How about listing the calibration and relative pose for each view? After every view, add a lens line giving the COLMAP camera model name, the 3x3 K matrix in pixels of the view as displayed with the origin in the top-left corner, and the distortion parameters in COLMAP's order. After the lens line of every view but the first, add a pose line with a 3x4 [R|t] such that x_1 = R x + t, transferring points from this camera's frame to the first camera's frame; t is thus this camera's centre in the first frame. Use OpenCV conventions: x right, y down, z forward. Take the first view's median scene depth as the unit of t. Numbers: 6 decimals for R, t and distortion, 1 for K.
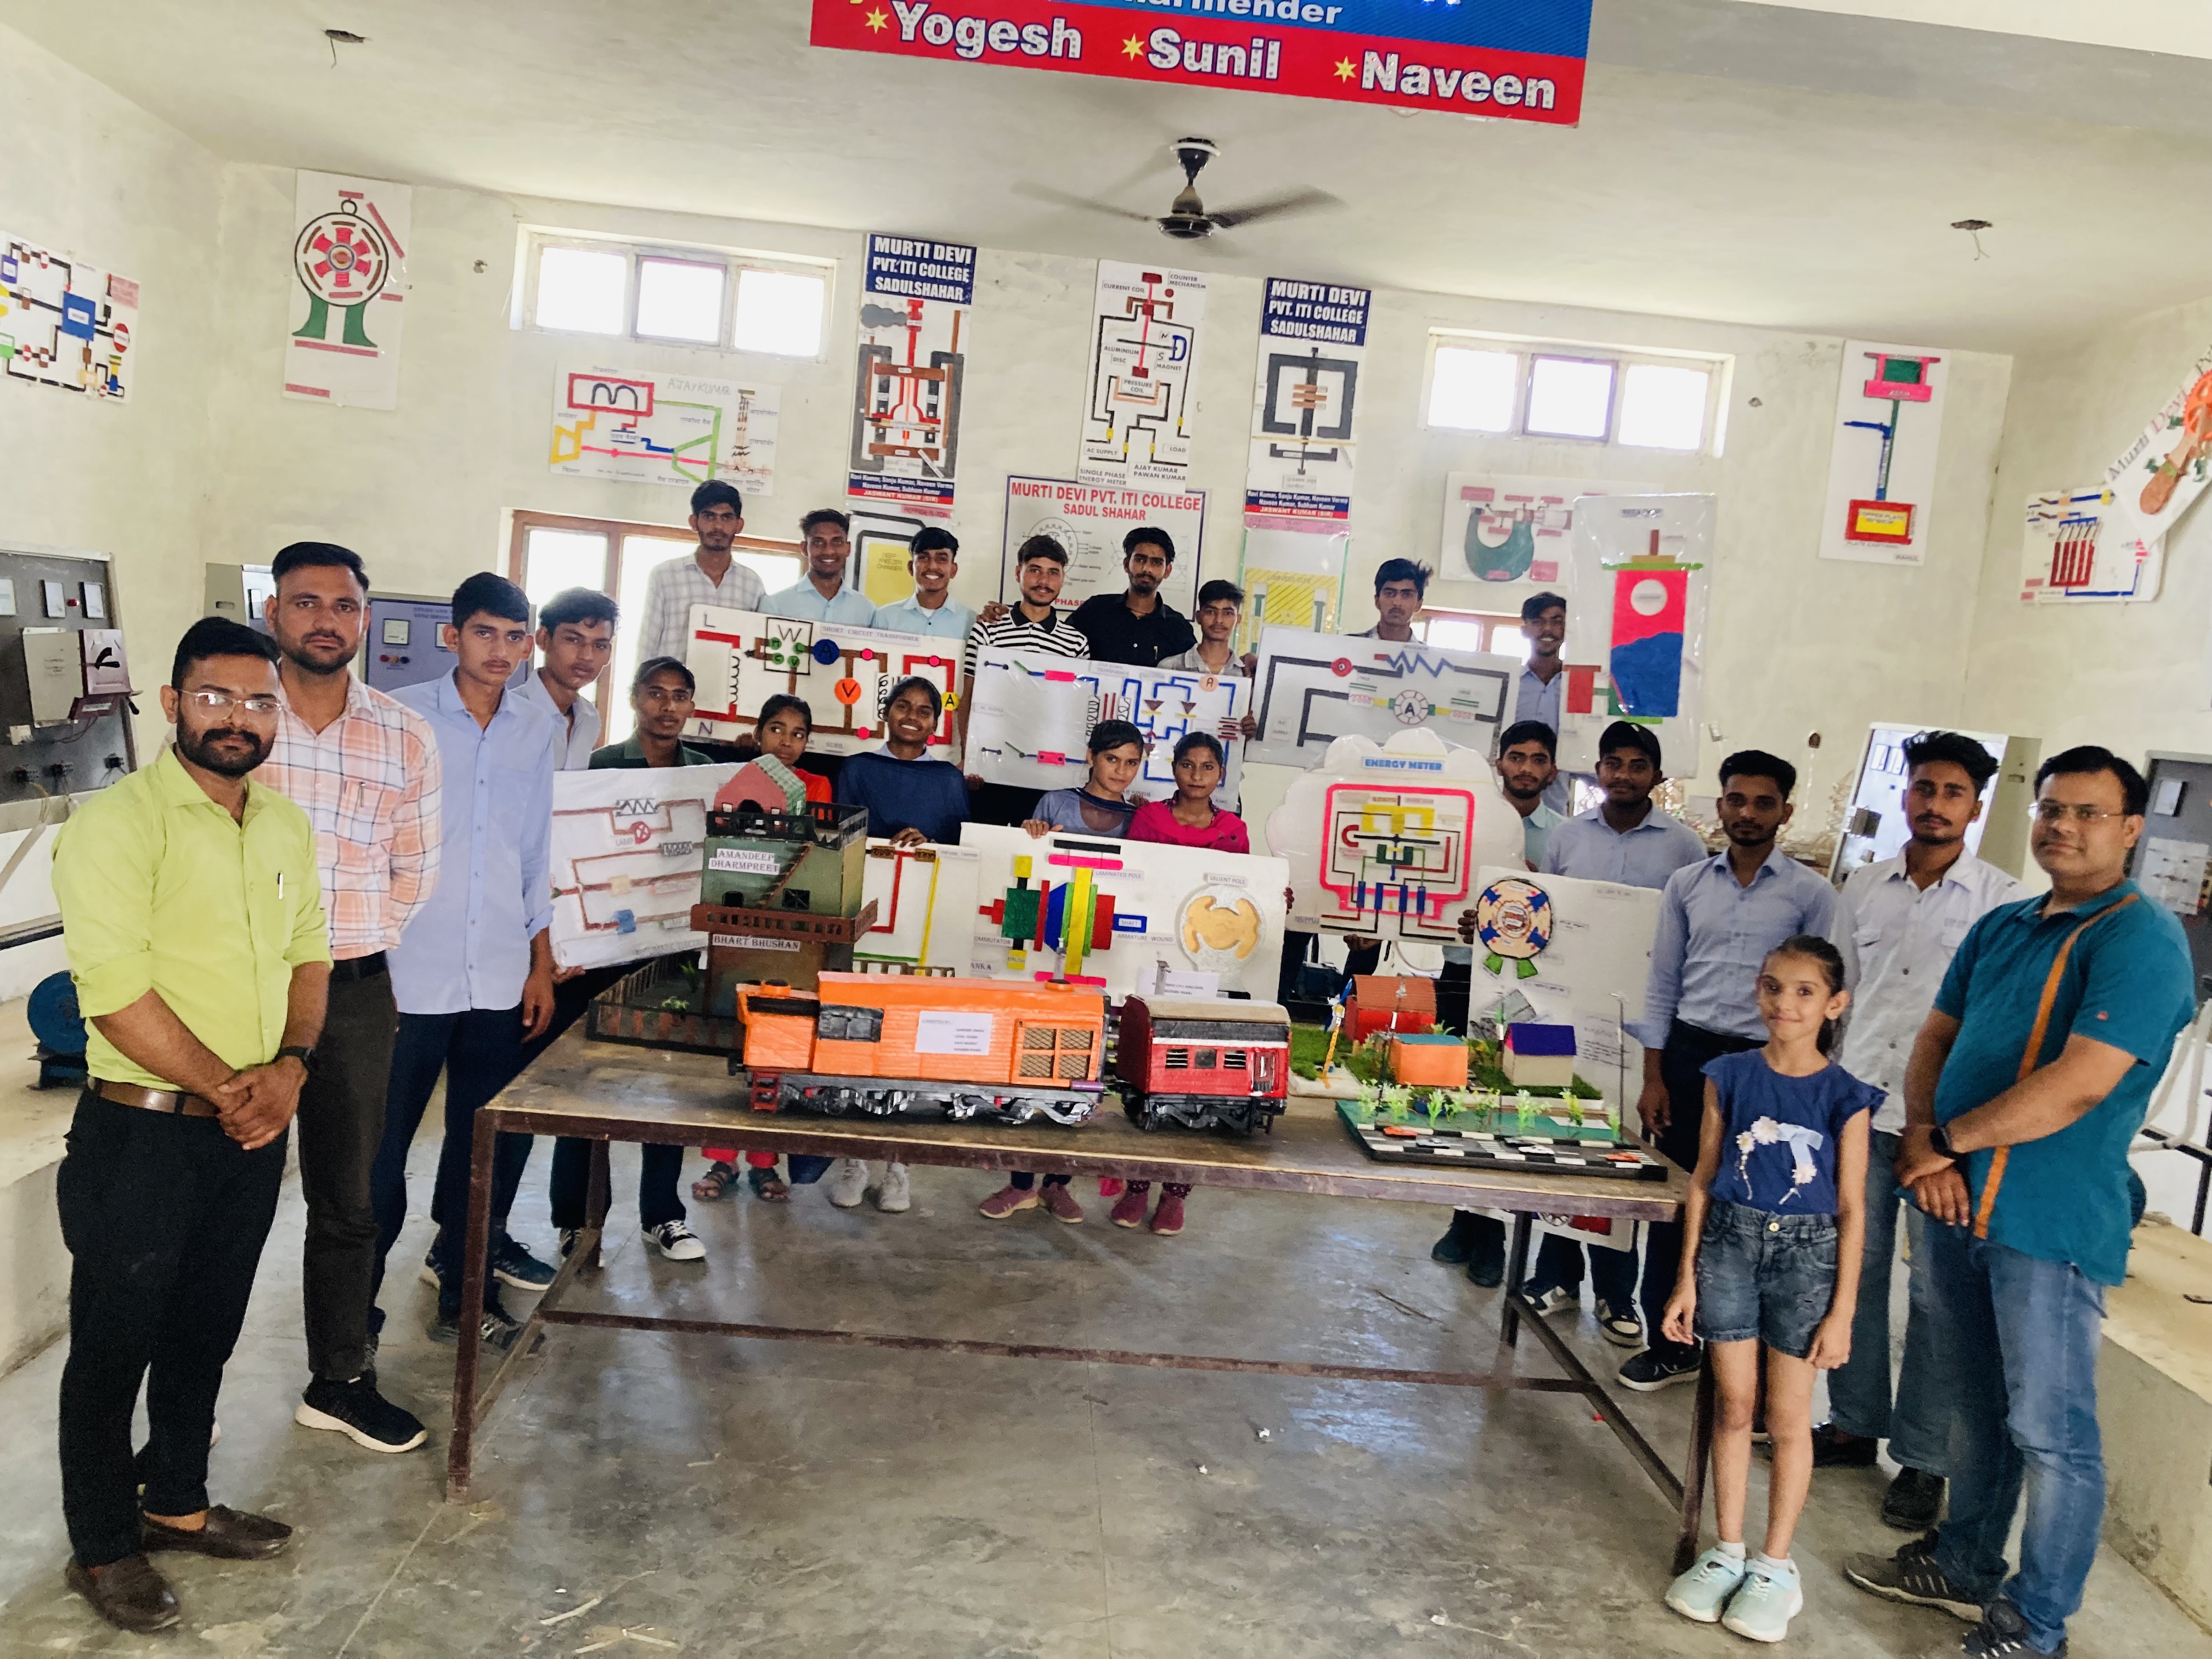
lens RADIAL K [[1751.0, 0, 1118.7], [0, 1751.0, 794.0], [0, 0, 1]] dist [-0.002735, 0.016229]
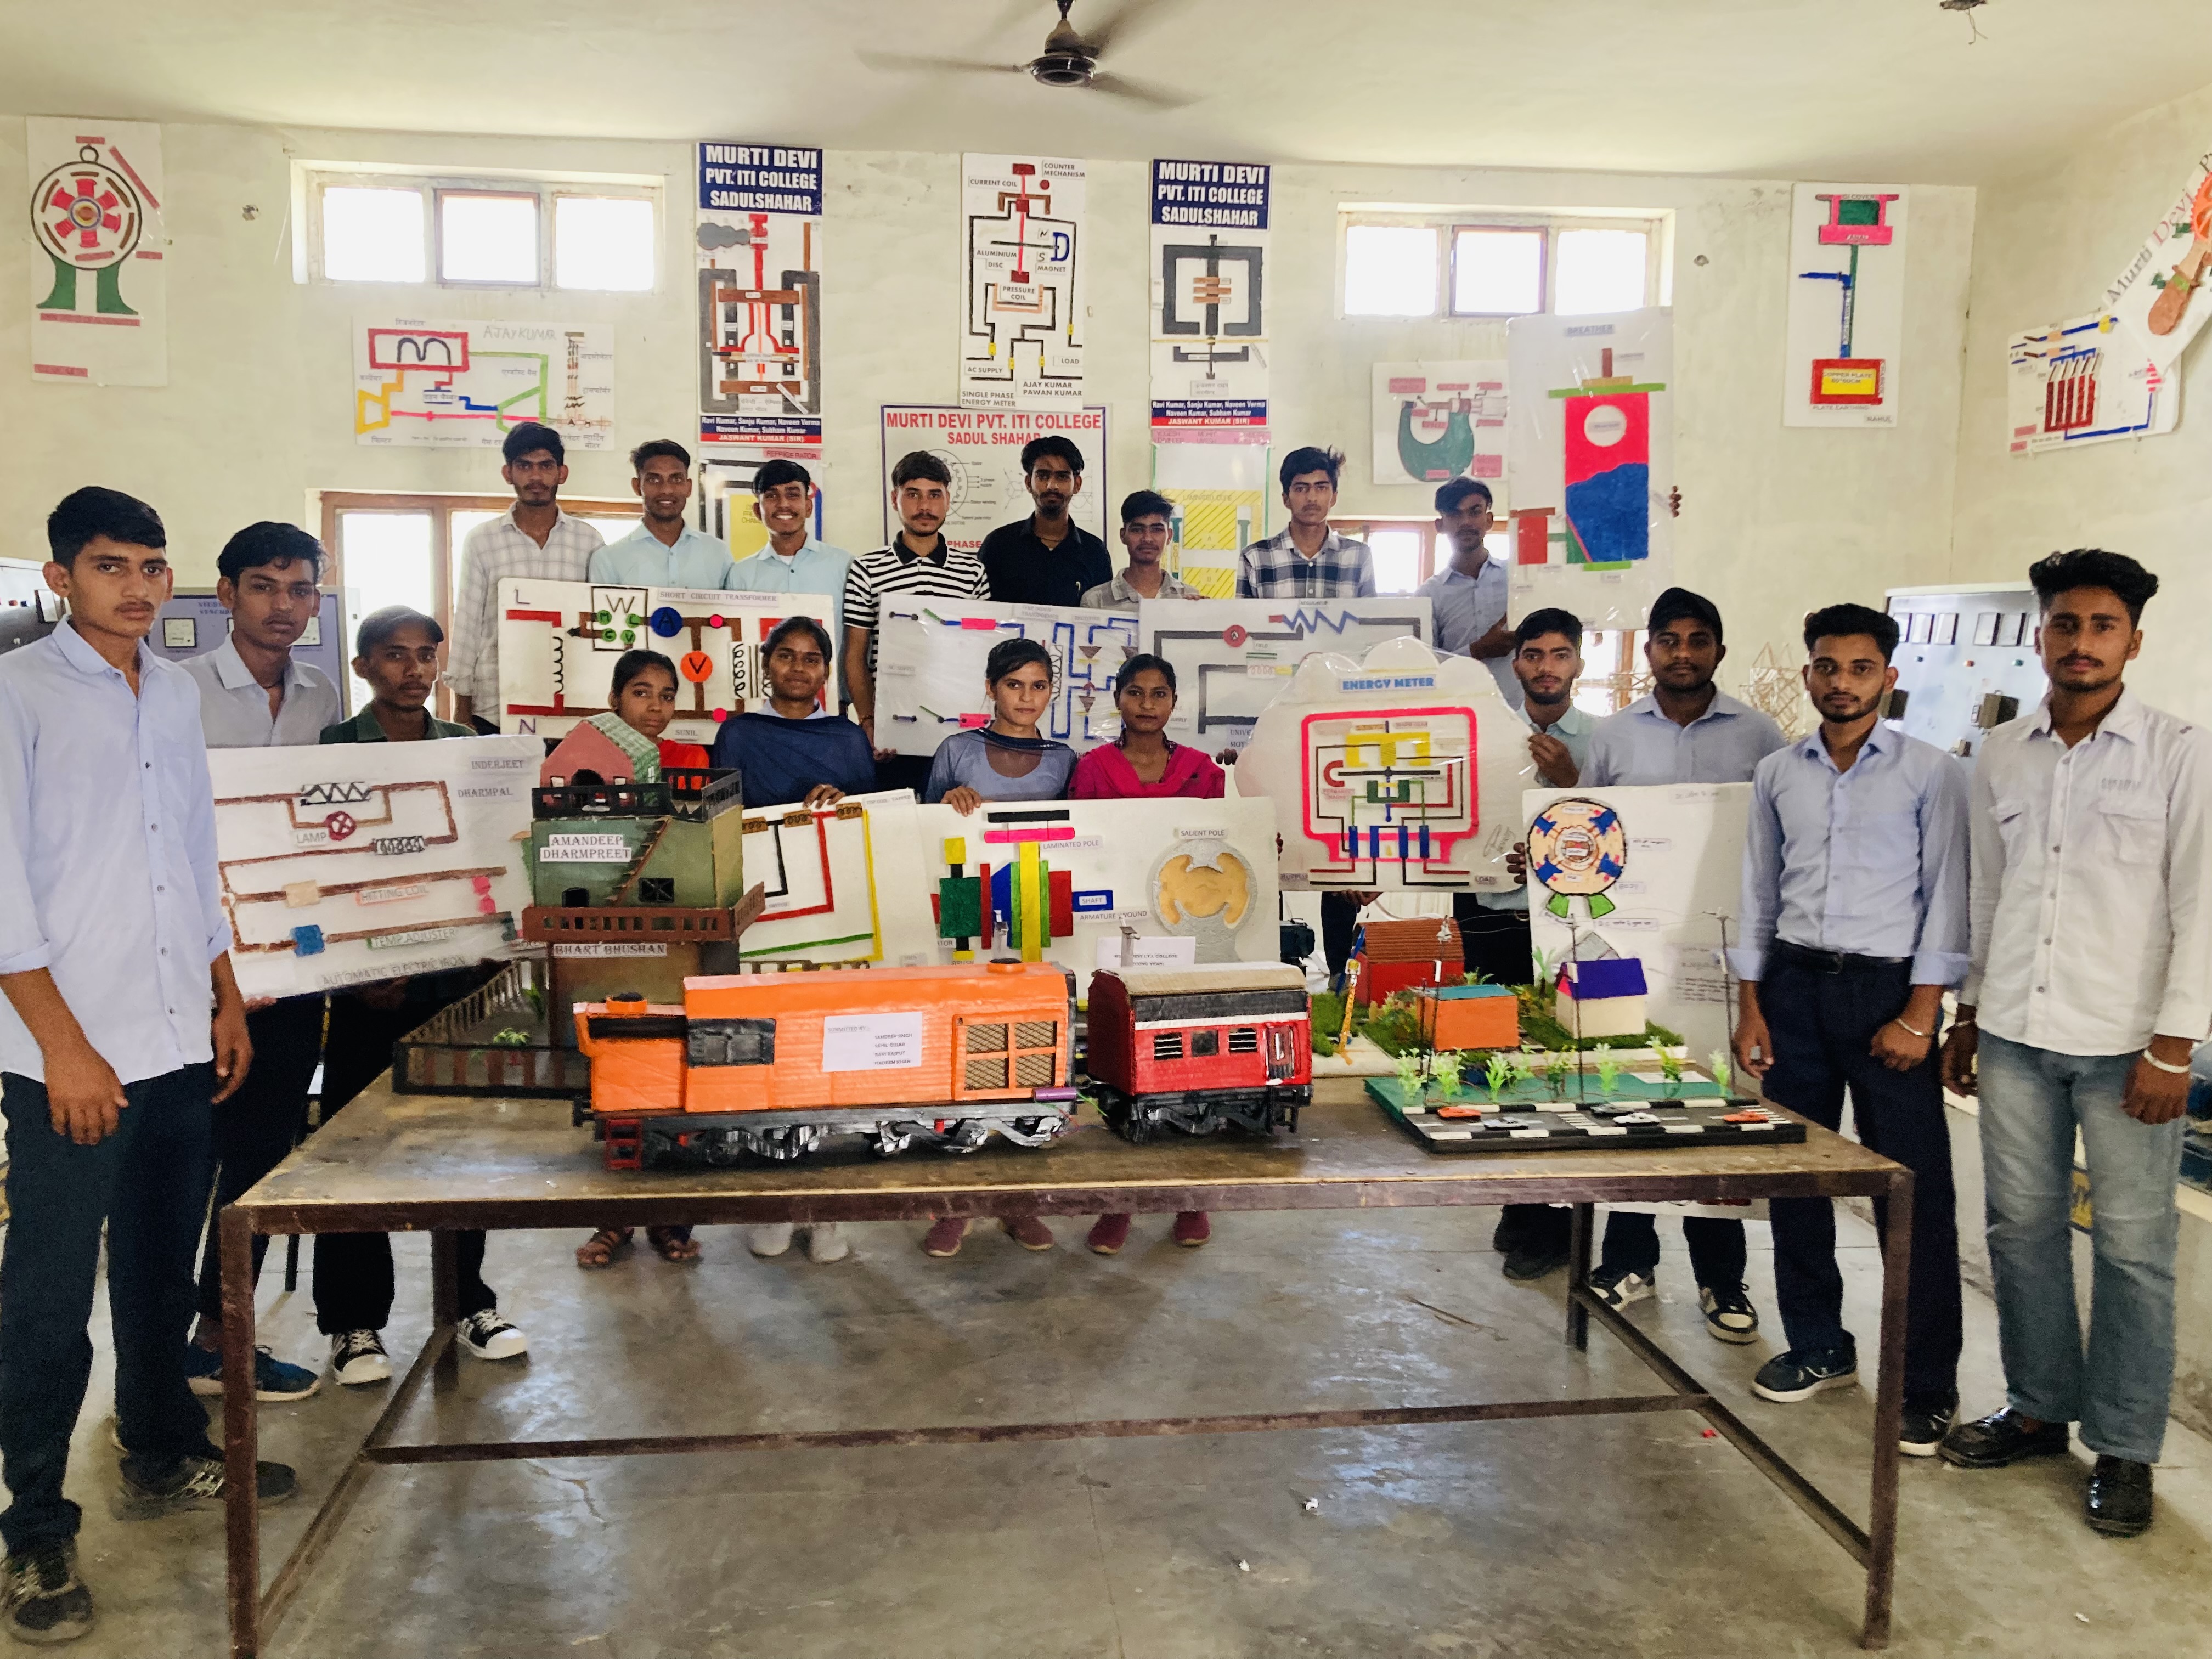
lens RADIAL K [[1751.0, 0, 1096.7], [0, 1751.0, 812.9], [0, 0, 1]] dist [-0.002735, 0.016229]
pose [[0.995166, -0.090126, 0.038999, -0.008323], [0.089374, 0.995785, 0.020624, 0.014477], [-0.040694, -0.017039, 0.999026, 0.111210]]
